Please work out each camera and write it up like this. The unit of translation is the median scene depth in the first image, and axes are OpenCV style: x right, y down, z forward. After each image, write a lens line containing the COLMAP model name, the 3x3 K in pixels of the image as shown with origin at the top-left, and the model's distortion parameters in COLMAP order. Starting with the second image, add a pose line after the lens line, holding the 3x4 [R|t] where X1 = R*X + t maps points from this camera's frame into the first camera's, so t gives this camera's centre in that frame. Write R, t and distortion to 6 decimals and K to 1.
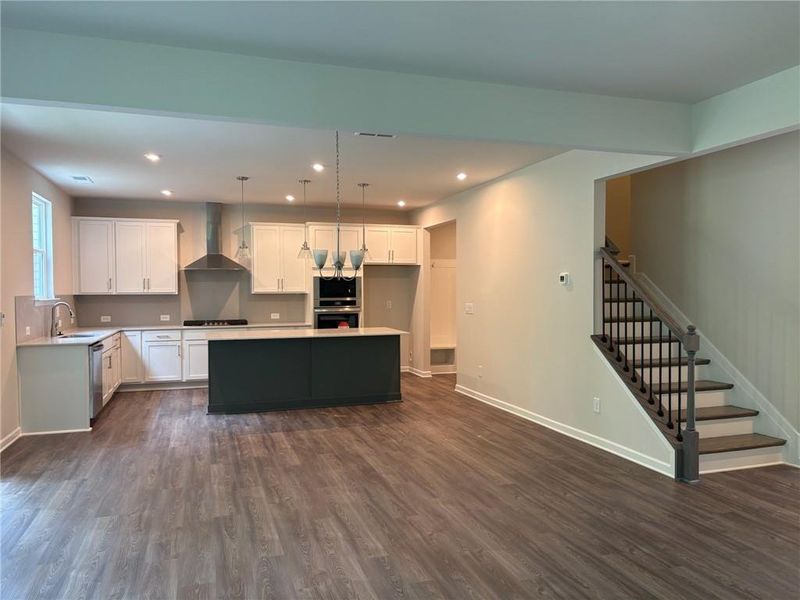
lens RADIAL K [[604.8, 0, 403.1], [0, 604.8, 298.7], [0, 0, 1]] dist [0.026287, -0.008887]
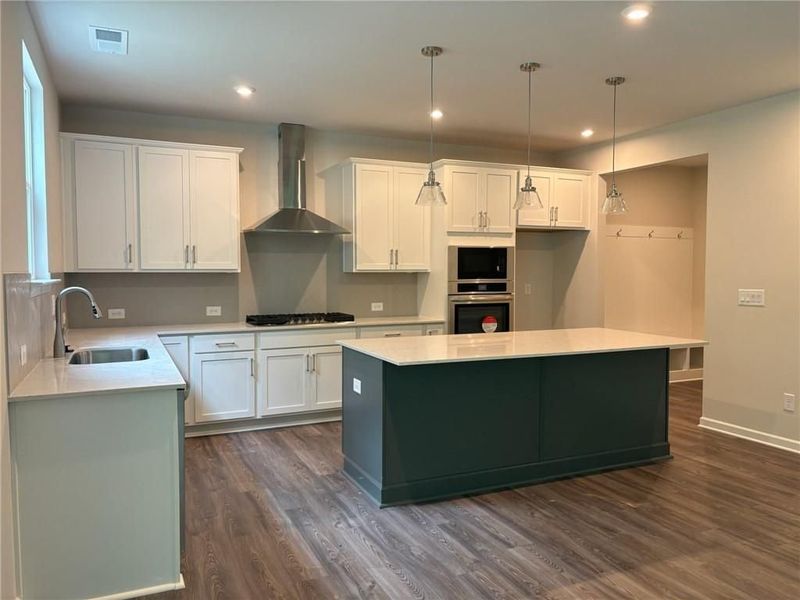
lens RADIAL K [[604.8, 0, 403.1], [0, 604.8, 298.7], [0, 0, 1]] dist [0.026287, -0.008887]
pose [[0.995016, -0.000358, 0.099718, -0.261361], [-0.003087, 0.999404, 0.034396, -0.002463], [-0.099671, -0.034532, 0.994421, 0.370039]]
